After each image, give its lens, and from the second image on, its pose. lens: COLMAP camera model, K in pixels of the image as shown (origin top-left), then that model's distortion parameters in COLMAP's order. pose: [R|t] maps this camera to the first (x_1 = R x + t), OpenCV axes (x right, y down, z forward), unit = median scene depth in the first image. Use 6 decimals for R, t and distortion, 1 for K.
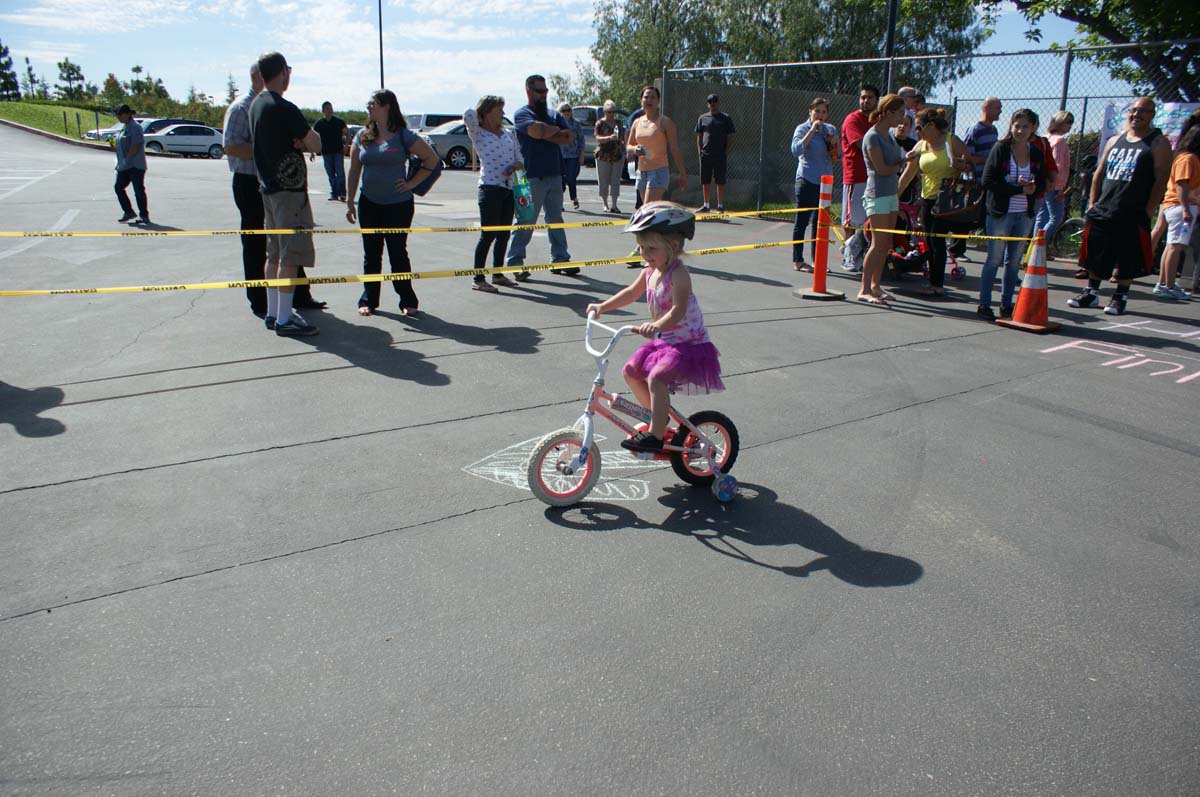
lens RADIAL K [[962.0, 0, 603.2], [0, 962.0, 379.0], [0, 0, 1]] dist [-0.158120, 0.169218]
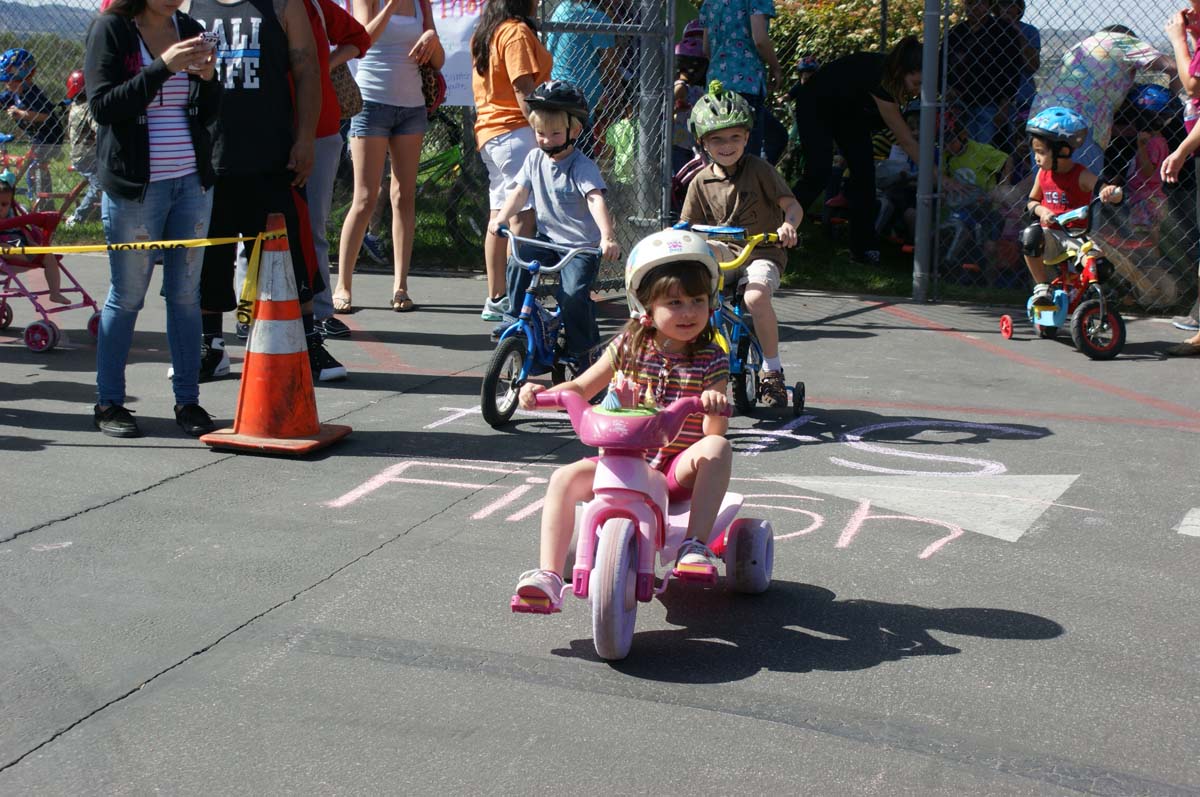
lens RADIAL K [[2204.8, 0, 600.0], [0, 2204.8, 398.5], [0, 0, 1]] dist [-0.030017, 0.214558]
pose [[0.802911, -0.112509, 0.585385, -0.005825], [0.153649, 0.987905, -0.020871, -0.035735], [-0.575957, 0.106701, 0.810487, 0.124403]]
